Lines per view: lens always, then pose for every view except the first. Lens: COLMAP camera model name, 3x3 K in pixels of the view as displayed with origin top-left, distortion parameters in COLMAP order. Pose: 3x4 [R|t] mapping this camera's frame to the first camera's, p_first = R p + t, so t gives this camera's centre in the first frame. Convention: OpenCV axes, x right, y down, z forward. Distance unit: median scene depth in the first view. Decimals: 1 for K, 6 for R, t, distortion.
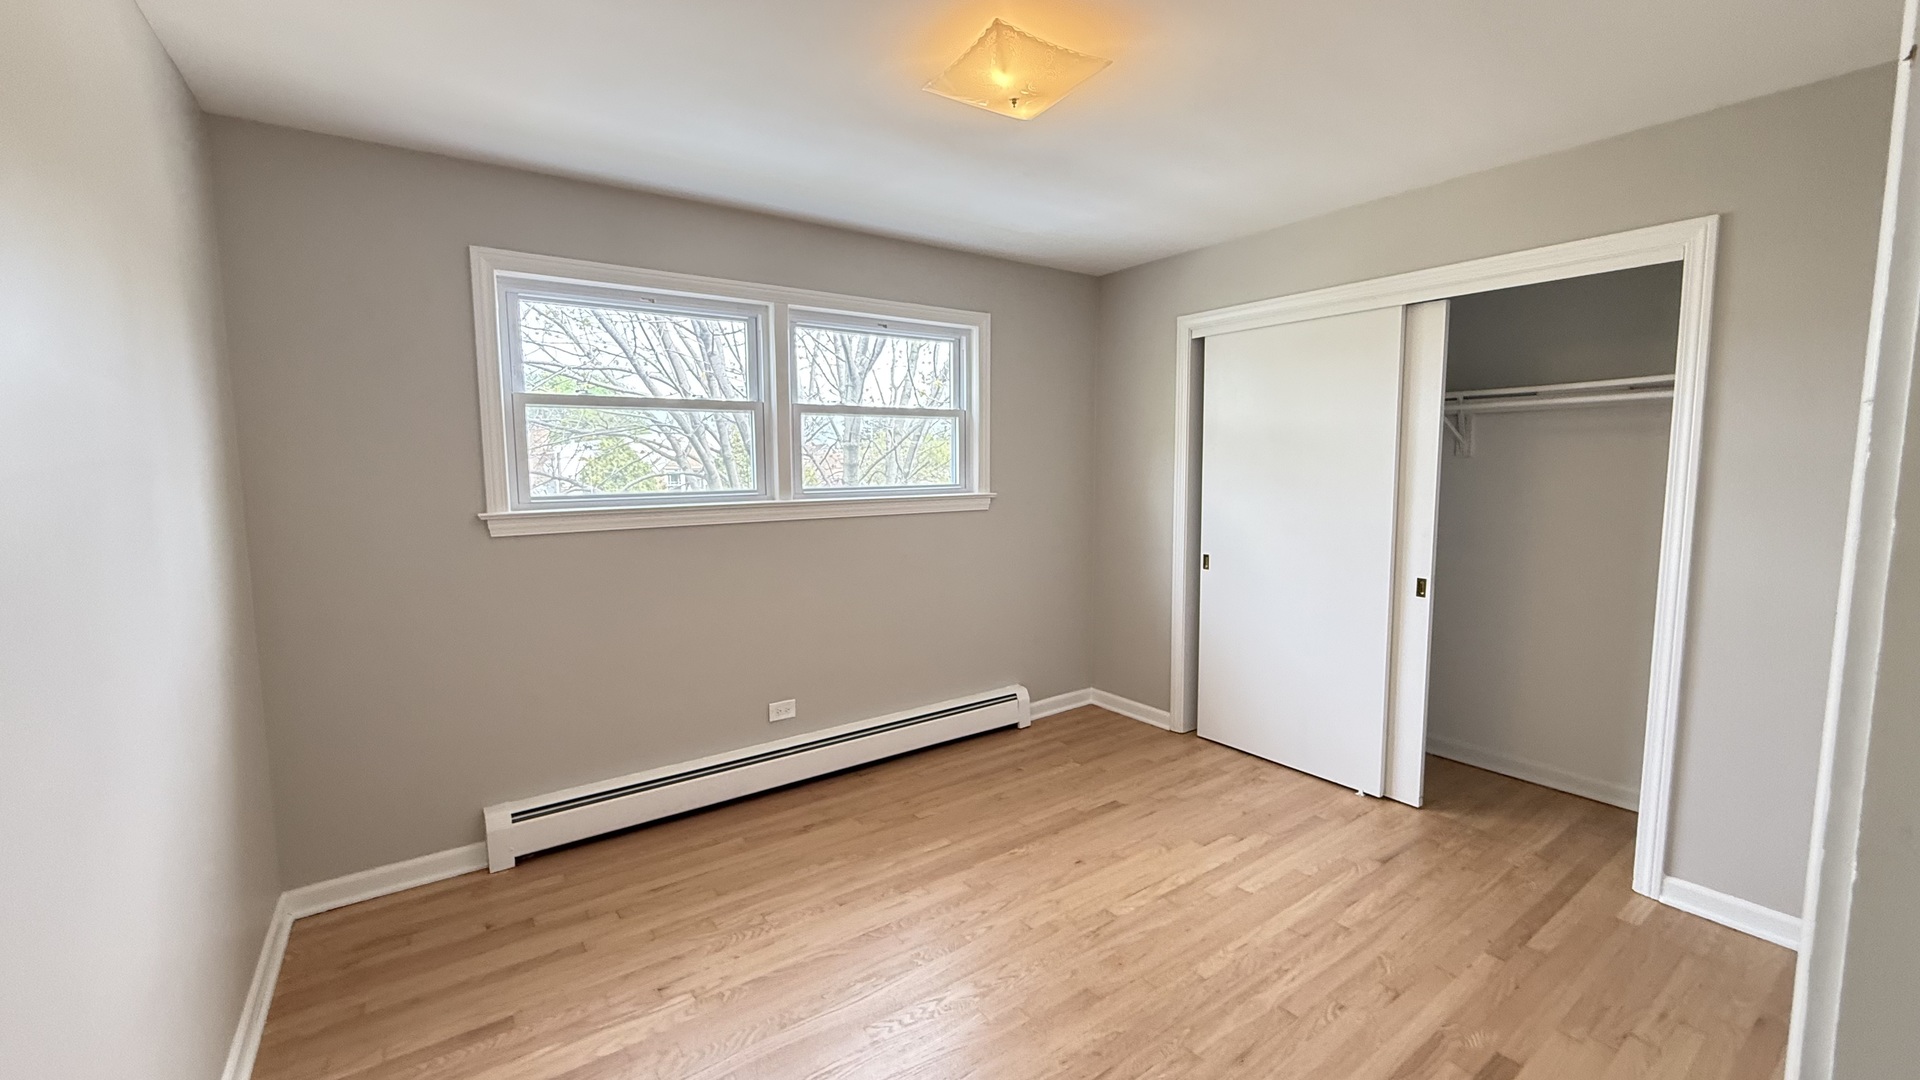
lens RADIAL K [[773.3, 0, 962.2], [0, 773.3, 535.5], [0, 0, 1]] dist [-0.000616, -0.000124]
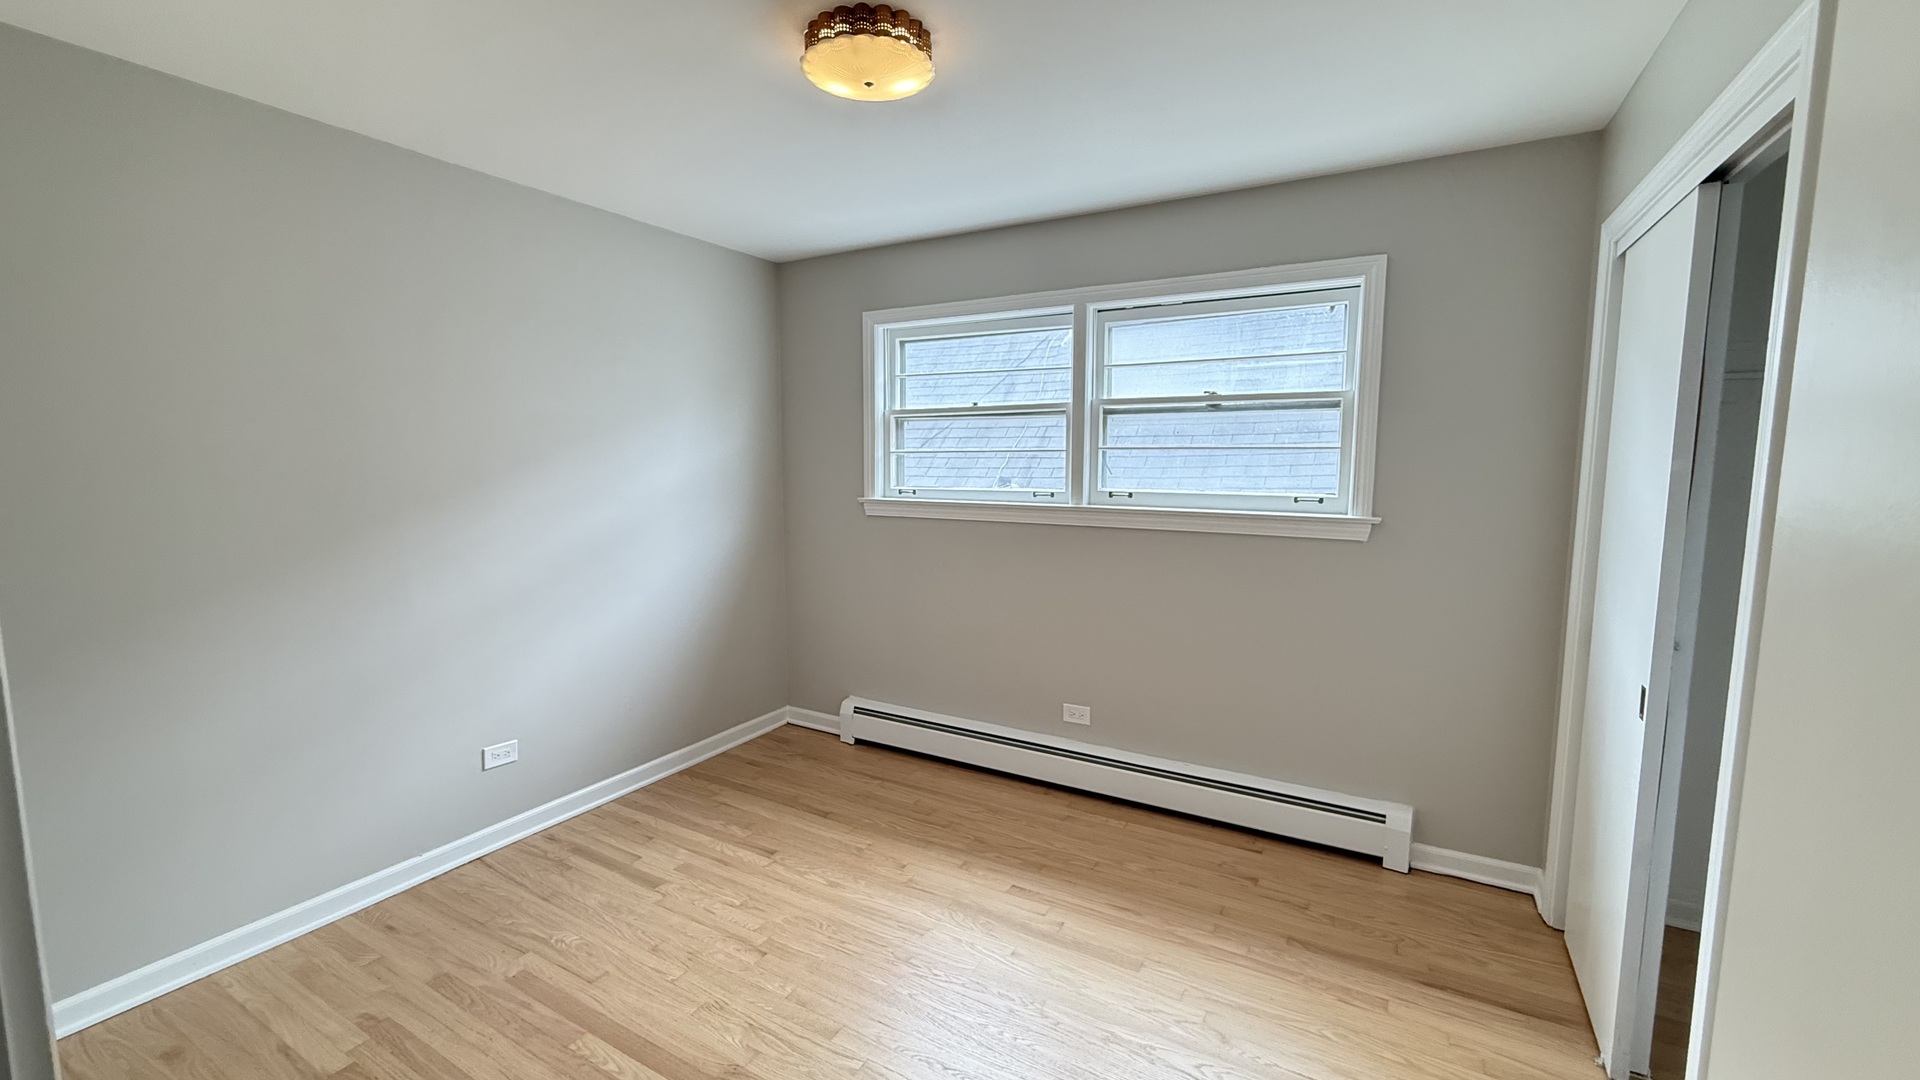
lens RADIAL K [[768.3, 0, 950.8], [0, 768.3, 567.1], [0, 0, 1]] dist [-0.000930, -0.000044]
pose [[0.410373, 0.133262, -0.902128, 0.509259], [-0.103923, 0.989654, 0.098917, -0.039778], [0.905977, 0.053159, 0.419976, 0.371716]]
